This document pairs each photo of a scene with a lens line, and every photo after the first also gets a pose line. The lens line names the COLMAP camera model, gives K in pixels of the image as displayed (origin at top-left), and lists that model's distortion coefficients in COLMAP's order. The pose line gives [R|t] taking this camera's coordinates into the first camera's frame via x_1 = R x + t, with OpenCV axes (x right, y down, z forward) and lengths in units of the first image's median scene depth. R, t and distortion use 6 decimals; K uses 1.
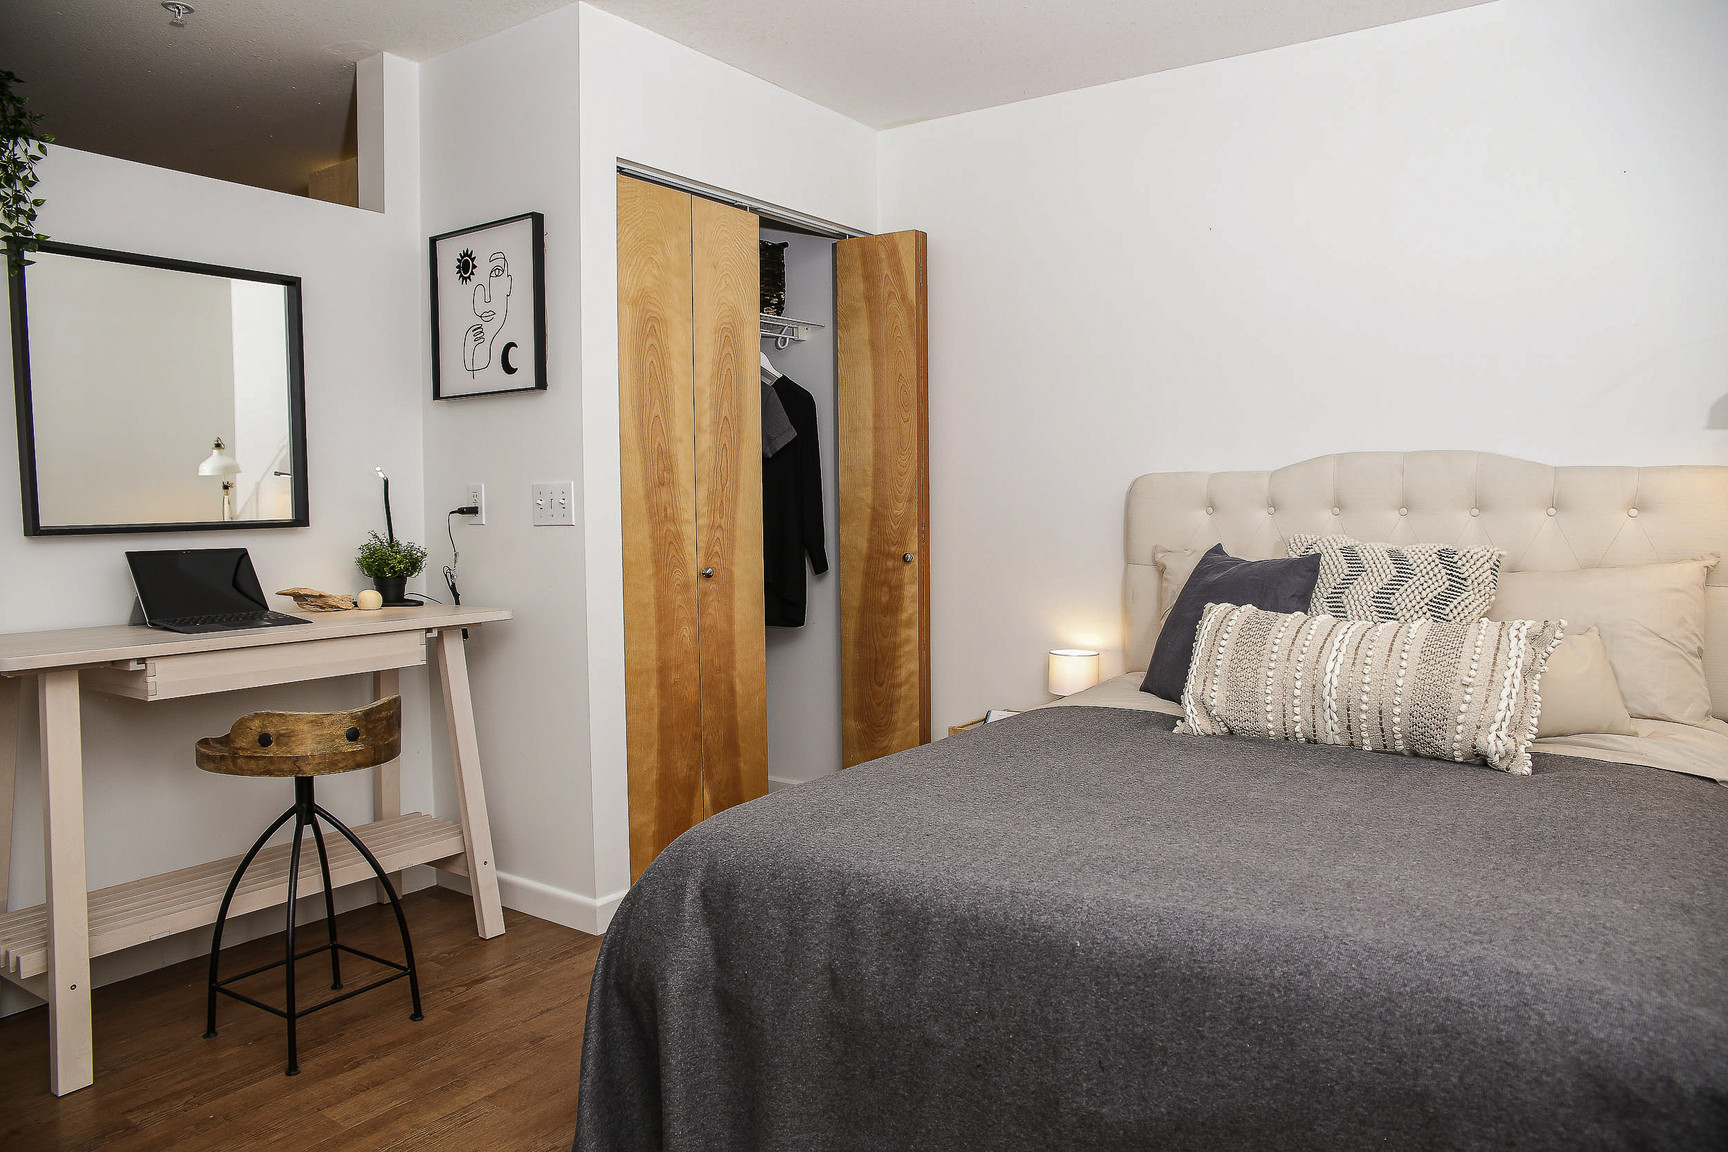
lens RADIAL K [[1200.8, 0, 864.1], [0, 1200.8, 545.0], [0, 0, 1]] dist [-0.121148, 0.091778]
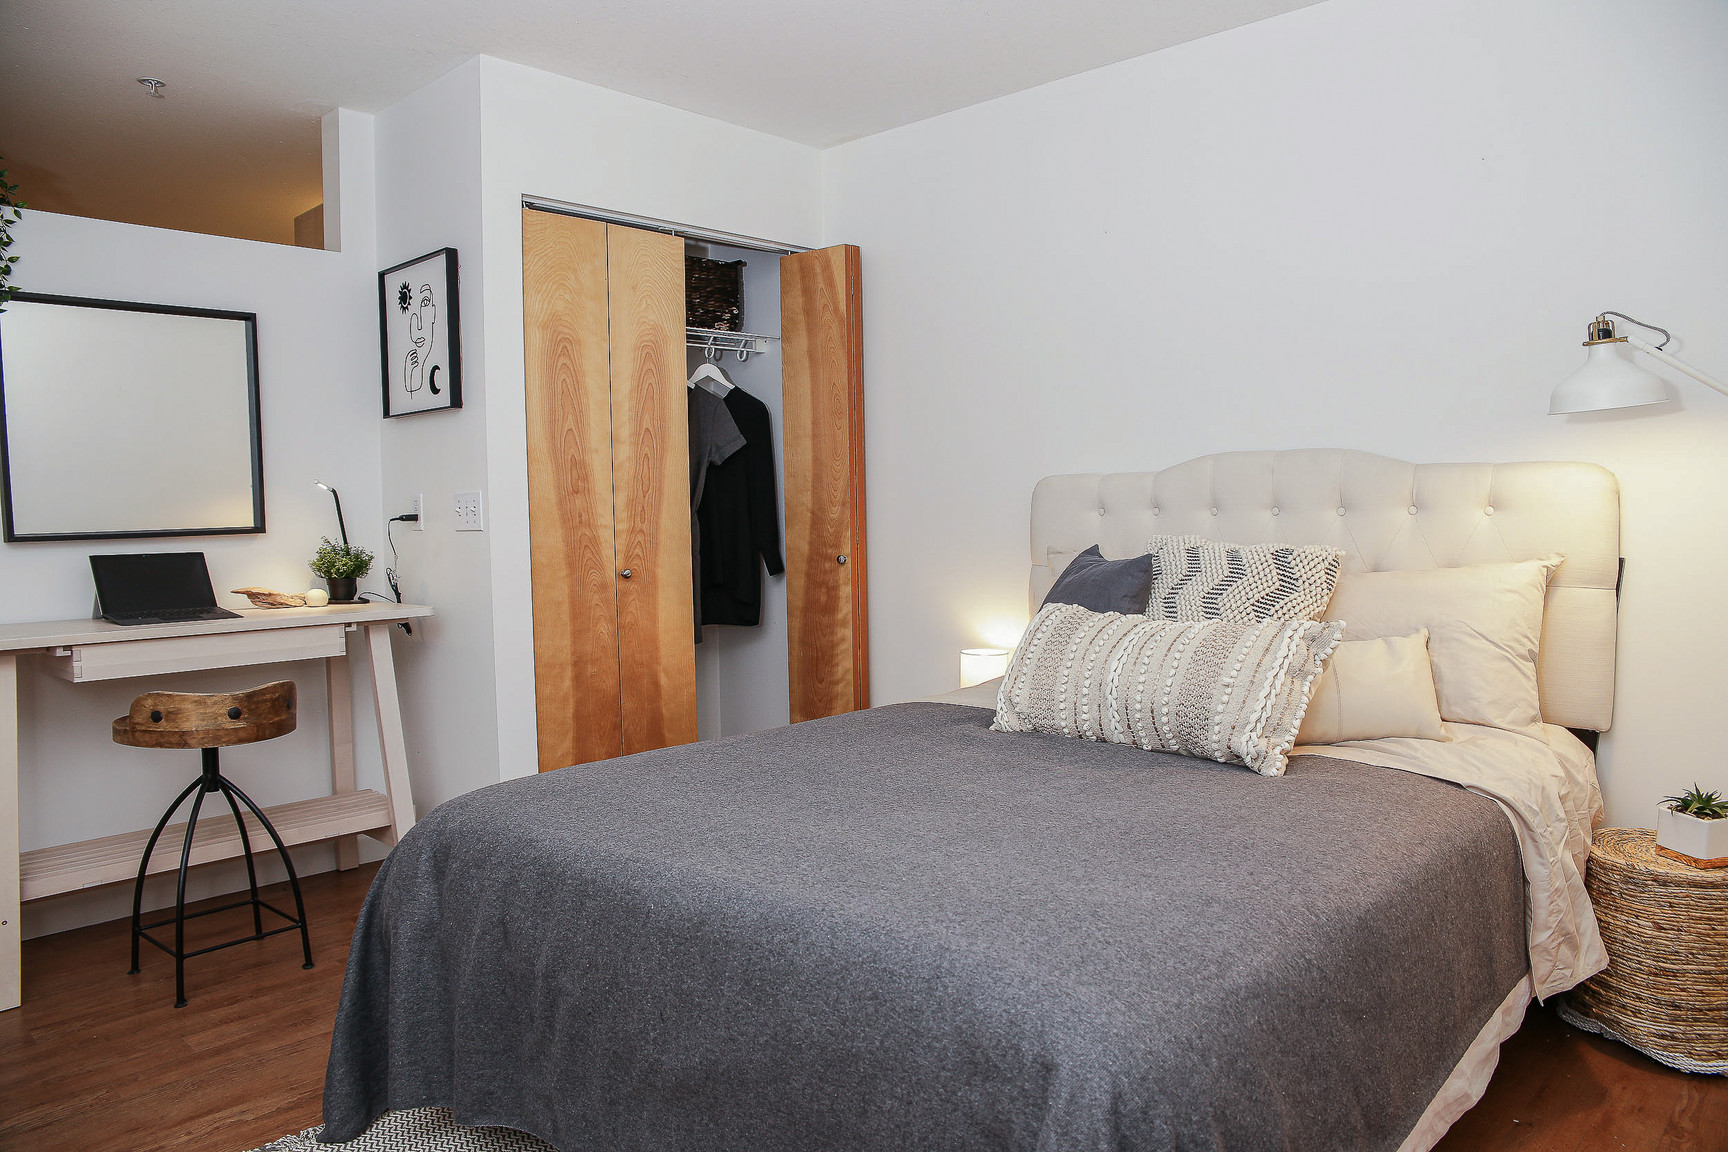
lens RADIAL K [[1200.8, 0, 864.1], [0, 1200.8, 545.0], [0, 0, 1]] dist [-0.121148, 0.091778]
pose [[0.989553, -0.004371, -0.144103, 0.277392], [0.003988, 0.999988, -0.002952, 0.001495], [0.144114, 0.002347, 0.989558, -0.035702]]
